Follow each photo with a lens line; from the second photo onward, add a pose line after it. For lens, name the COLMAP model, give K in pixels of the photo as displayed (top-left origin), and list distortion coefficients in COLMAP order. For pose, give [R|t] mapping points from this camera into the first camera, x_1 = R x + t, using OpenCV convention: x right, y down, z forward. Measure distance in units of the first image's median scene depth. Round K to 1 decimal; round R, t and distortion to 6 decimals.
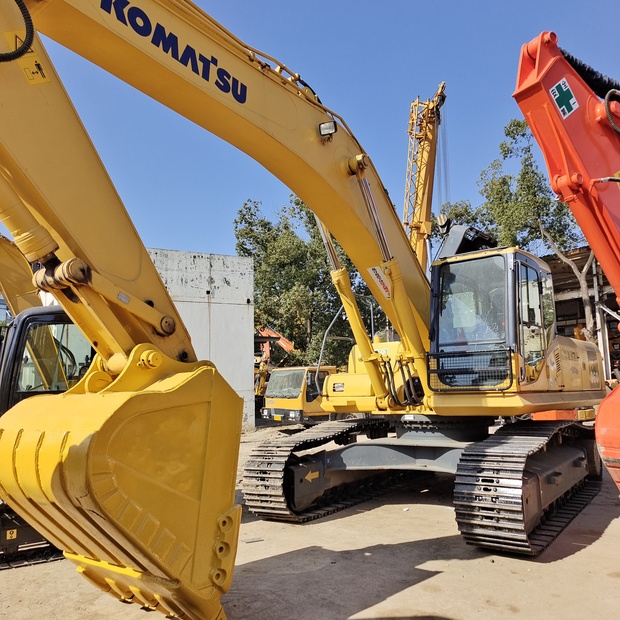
lens RADIAL K [[559.3, 0, 310.0], [0, 559.3, 310.0], [0, 0, 1]] dist [0.014540, 0.024598]
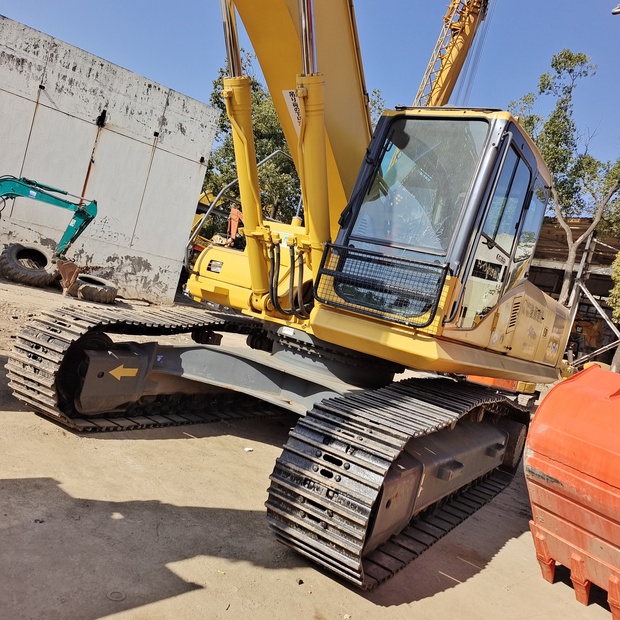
lens RADIAL K [[559.3, 0, 310.0], [0, 559.3, 310.0], [0, 0, 1]] dist [0.014540, 0.024598]
pose [[0.959376, 0.274771, 0.064020, 0.154831], [-0.281650, 0.946001, 0.160484, 0.048390], [-0.016466, -0.171996, 0.984960, 0.325754]]
